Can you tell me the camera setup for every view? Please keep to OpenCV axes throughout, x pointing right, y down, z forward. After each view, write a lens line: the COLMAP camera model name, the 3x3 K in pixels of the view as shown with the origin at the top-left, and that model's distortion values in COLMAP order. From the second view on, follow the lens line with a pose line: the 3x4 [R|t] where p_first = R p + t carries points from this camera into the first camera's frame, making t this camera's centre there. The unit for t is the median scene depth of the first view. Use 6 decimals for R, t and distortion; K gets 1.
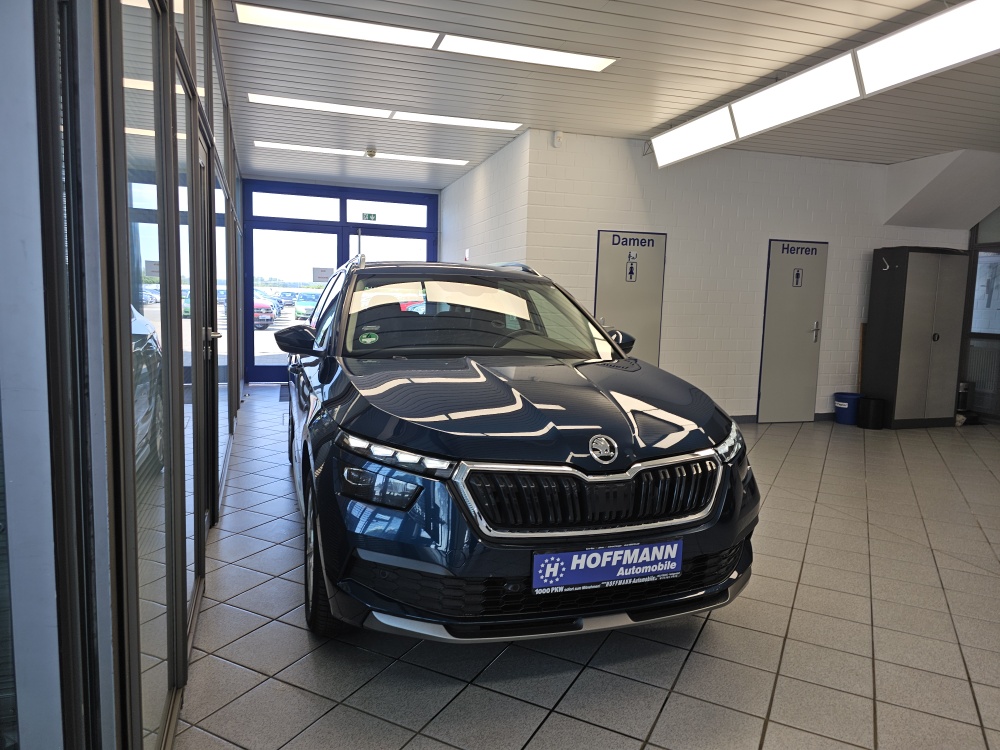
lens RADIAL K [[662.3, 0, 503.6], [0, 662.3, 367.4], [0, 0, 1]] dist [0.073776, -0.077299]
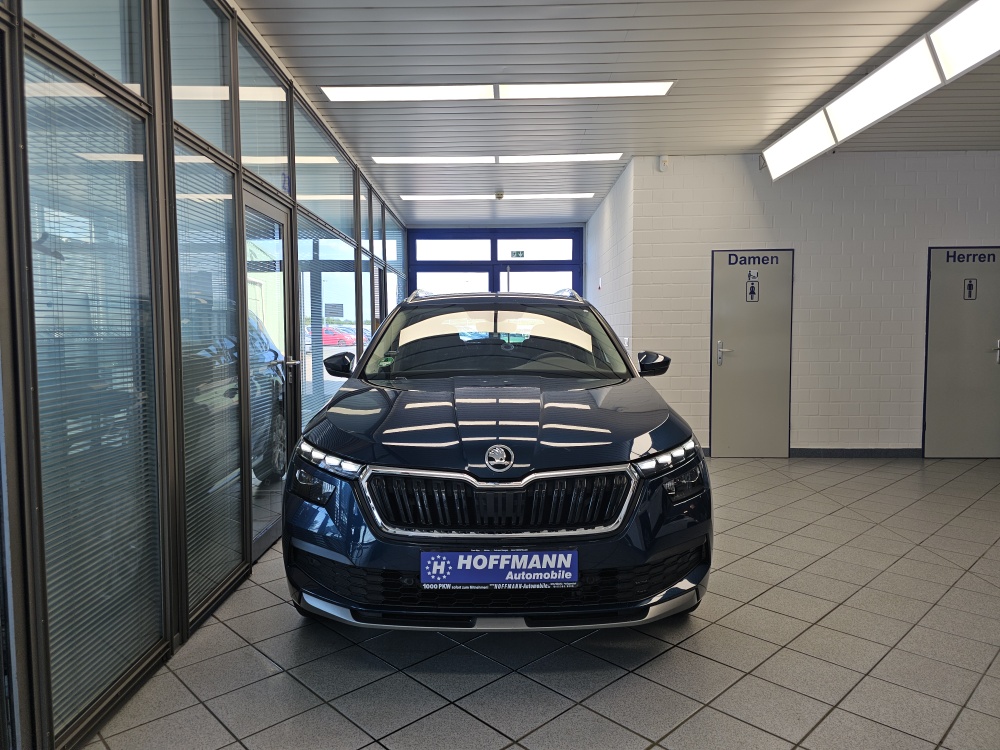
lens RADIAL K [[662.3, 0, 503.6], [0, 662.3, 367.4], [0, 0, 1]] dist [0.073776, -0.077299]
pose [[0.949048, -0.015668, -0.314742, 0.487868], [0.000333, 0.998813, -0.048716, 0.028970], [0.315131, 0.046129, 0.947926, -0.011876]]
